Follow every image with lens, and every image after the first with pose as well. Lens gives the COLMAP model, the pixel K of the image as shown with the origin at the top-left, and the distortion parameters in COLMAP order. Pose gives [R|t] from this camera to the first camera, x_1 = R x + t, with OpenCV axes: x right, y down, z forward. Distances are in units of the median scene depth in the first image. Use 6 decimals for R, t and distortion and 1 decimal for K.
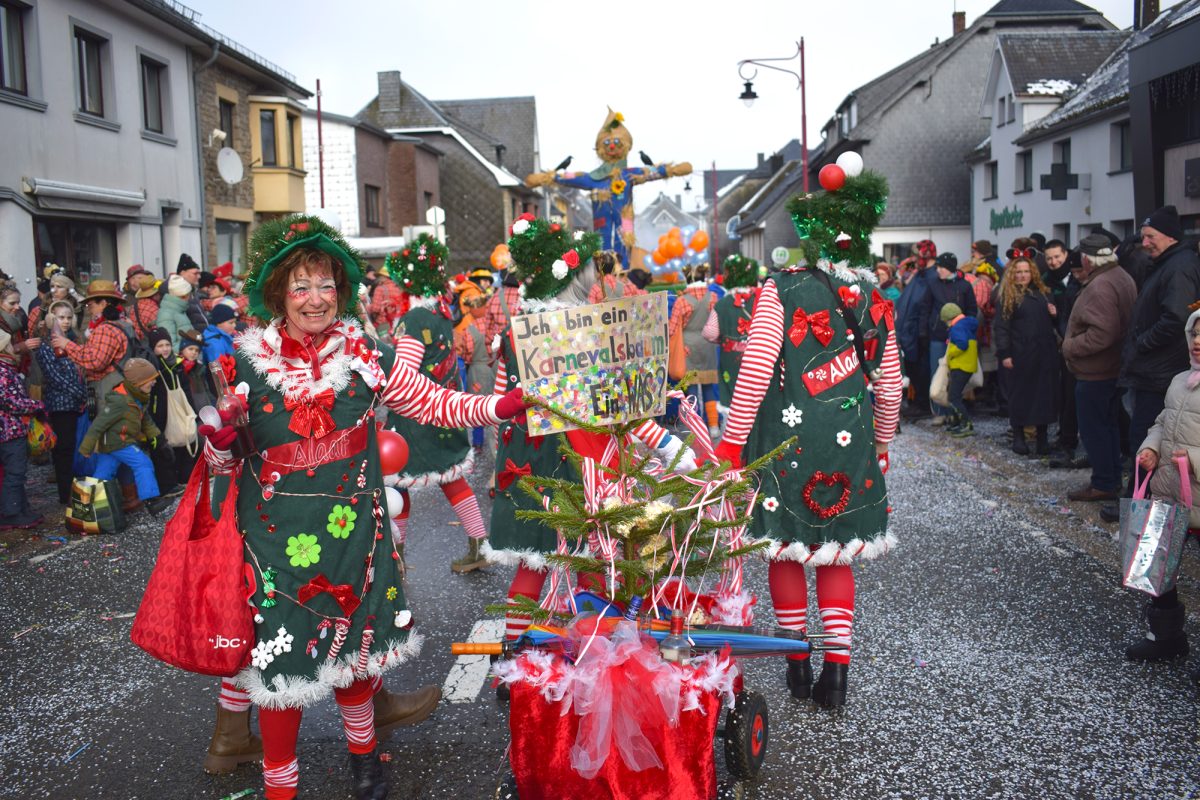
lens RADIAL K [[1230.4, 0, 597.9], [0, 1230.4, 428.3], [0, 0, 1]] dist [-0.077402, -0.011045]
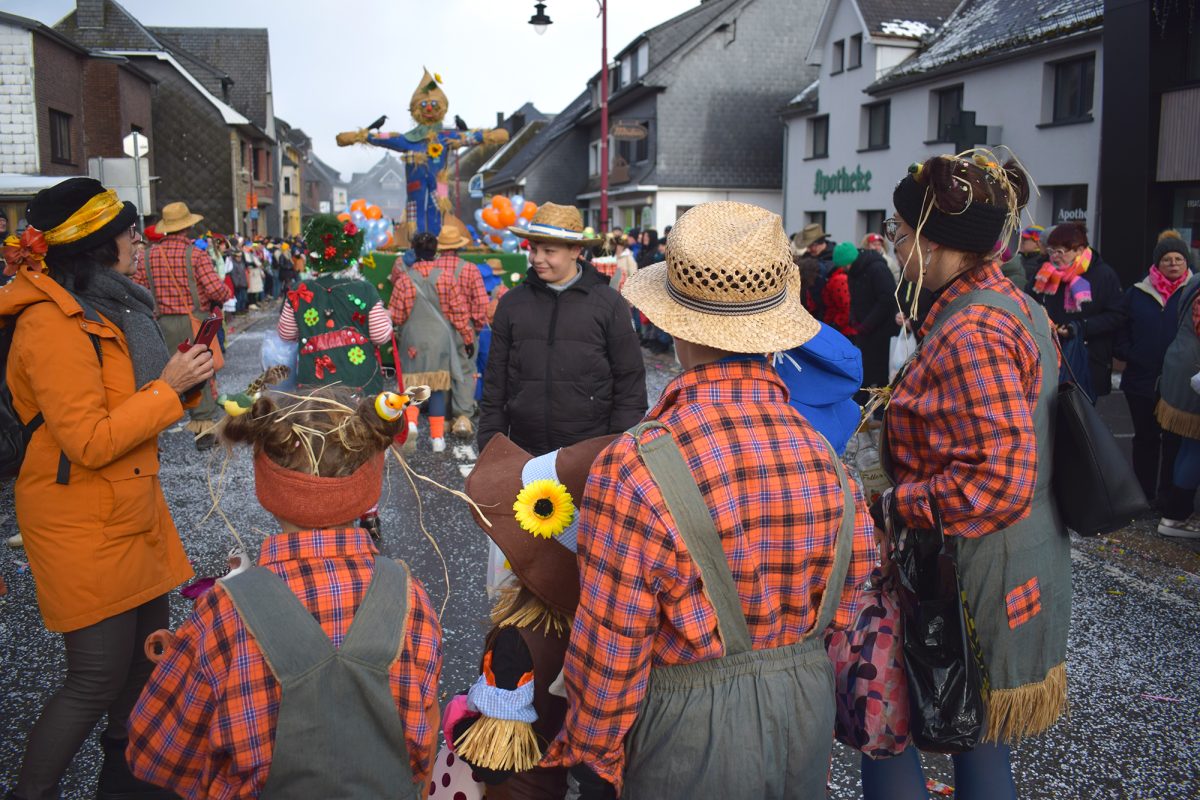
lens RADIAL K [[996.6, 0, 579.7], [0, 996.6, 399.6], [0, 0, 1]] dist [-0.098897, 0.019547]
pose [[0.965262, -0.010261, 0.261080, -0.027667], [-0.000450, 0.999162, 0.040936, -0.042419], [-0.261282, -0.039631, 0.964449, 0.341571]]
